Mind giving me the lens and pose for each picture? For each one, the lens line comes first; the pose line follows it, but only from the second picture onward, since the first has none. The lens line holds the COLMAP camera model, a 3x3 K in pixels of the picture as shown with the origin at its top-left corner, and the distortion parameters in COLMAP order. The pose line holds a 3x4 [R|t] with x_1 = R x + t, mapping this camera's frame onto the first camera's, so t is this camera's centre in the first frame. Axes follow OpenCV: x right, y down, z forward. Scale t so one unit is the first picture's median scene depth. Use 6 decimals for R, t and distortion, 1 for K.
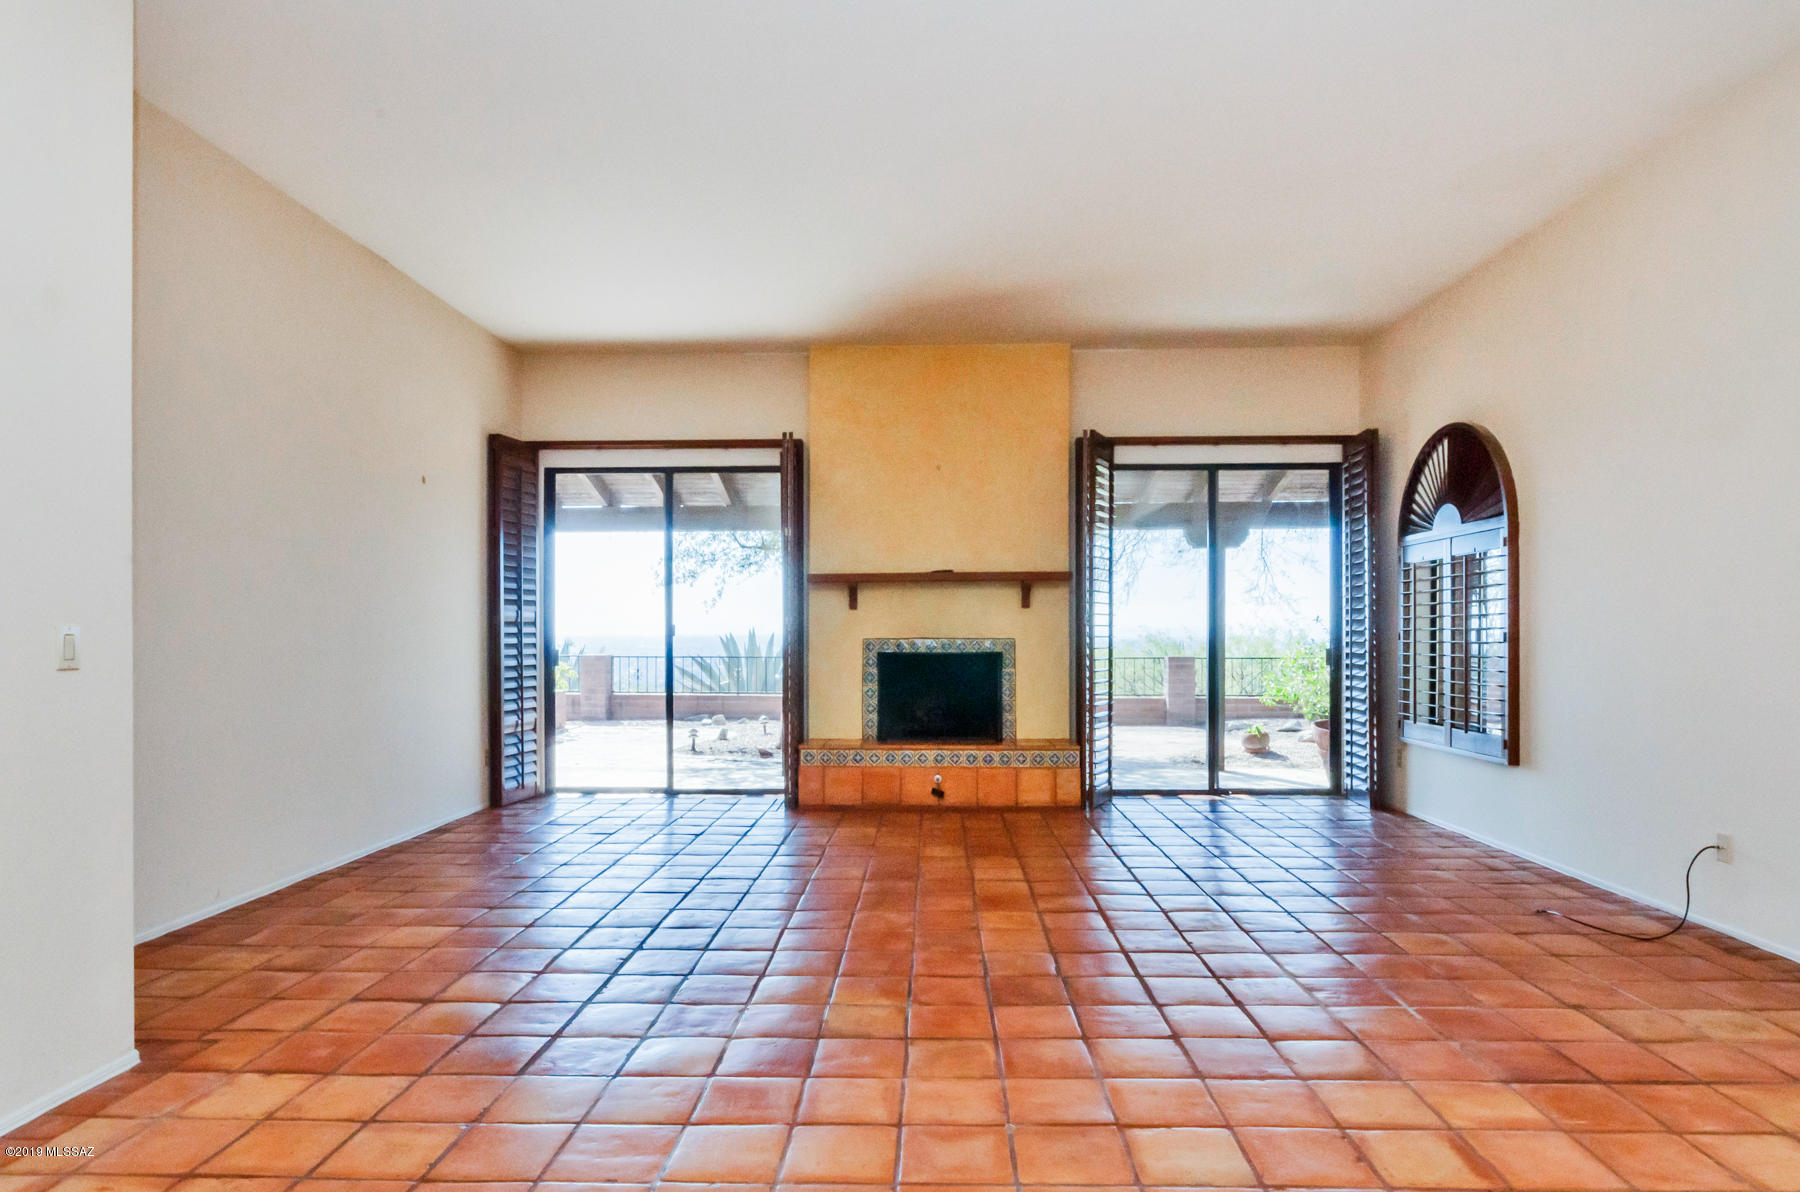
lens RADIAL K [[1019.6, 0, 902.0], [0, 1019.6, 630.9], [0, 0, 1]] dist [-0.001692, -0.000316]
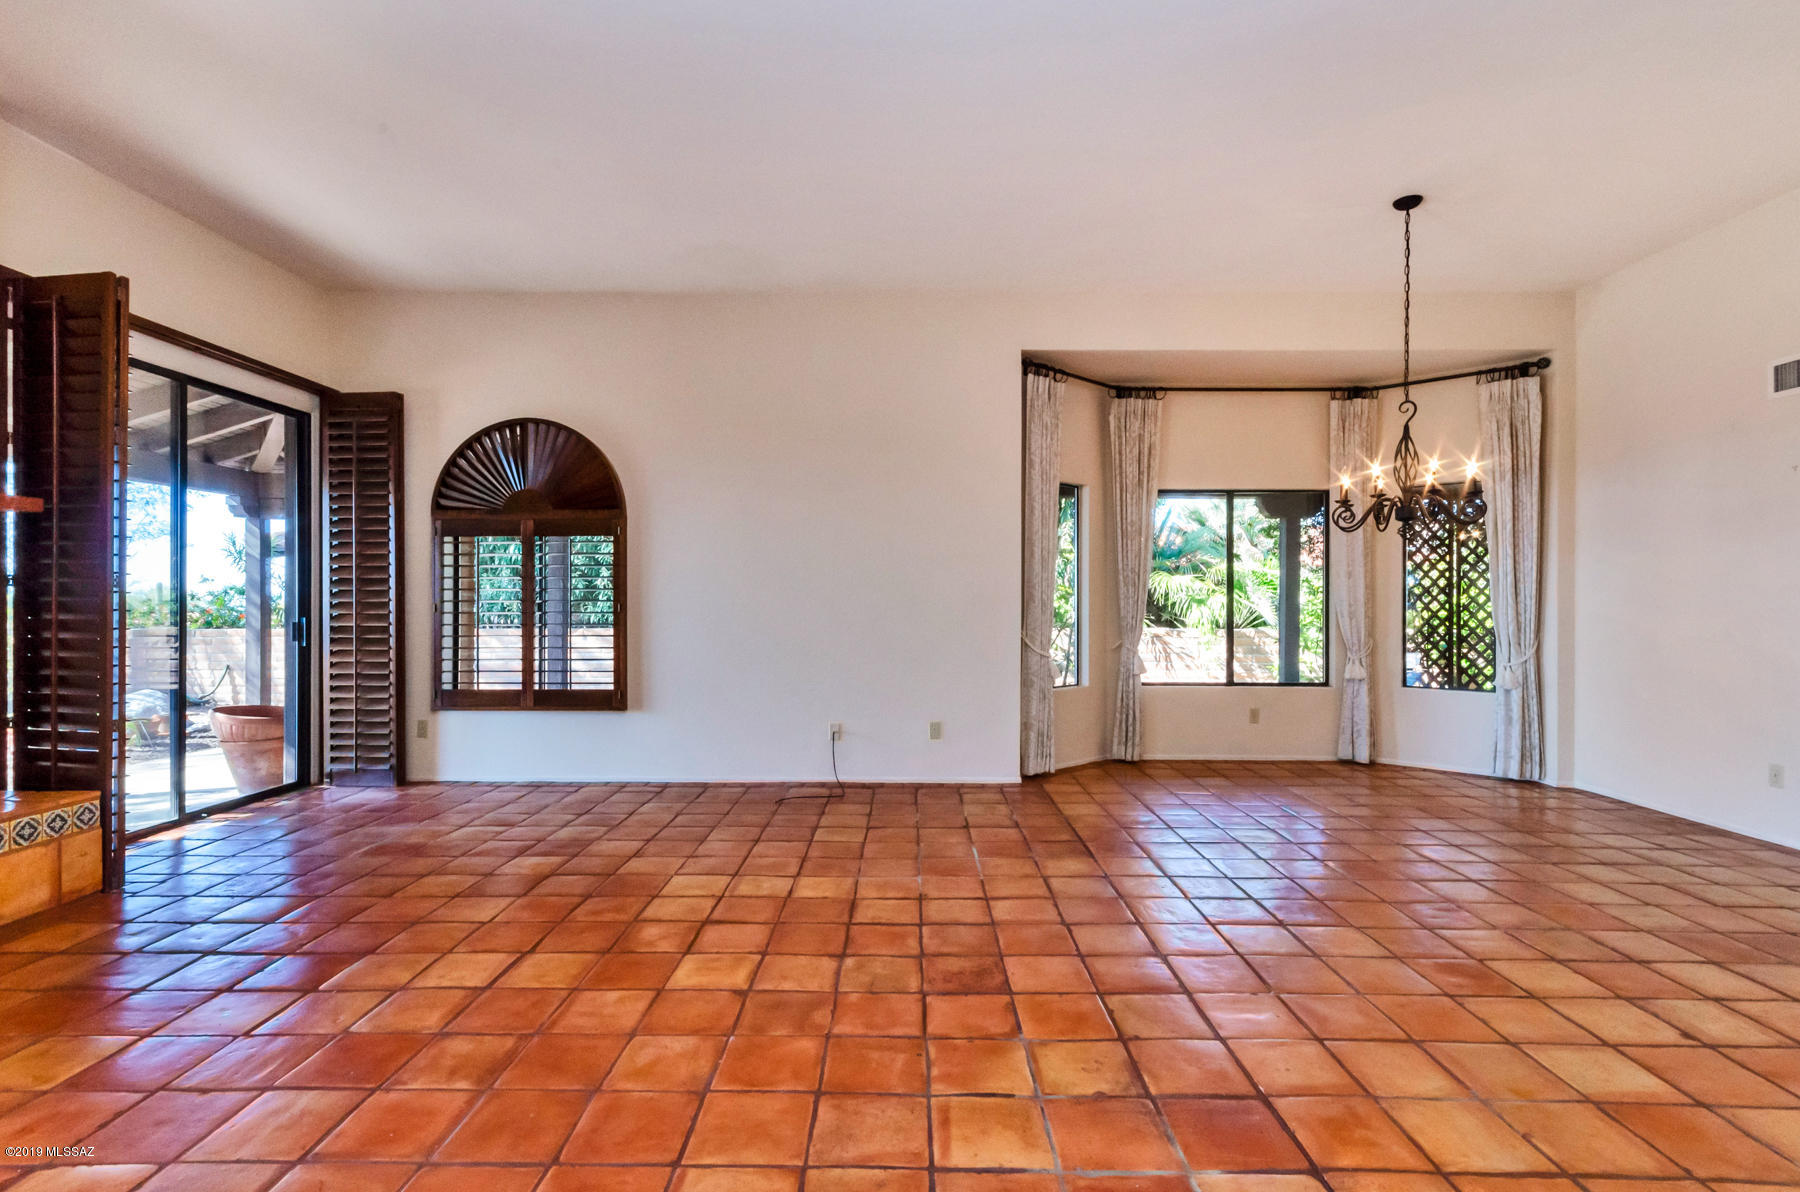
lens RADIAL K [[814.4, 0, 900.7], [0, 814.4, 603.8], [0, 0, 1]] dist [-0.001432, 0.000312]
pose [[-0.027447, 0.002480, 0.999620, -0.641952], [-0.004029, 0.999989, -0.002592, 0.001895], [-0.999615, -0.004099, -0.027436, 1.068913]]
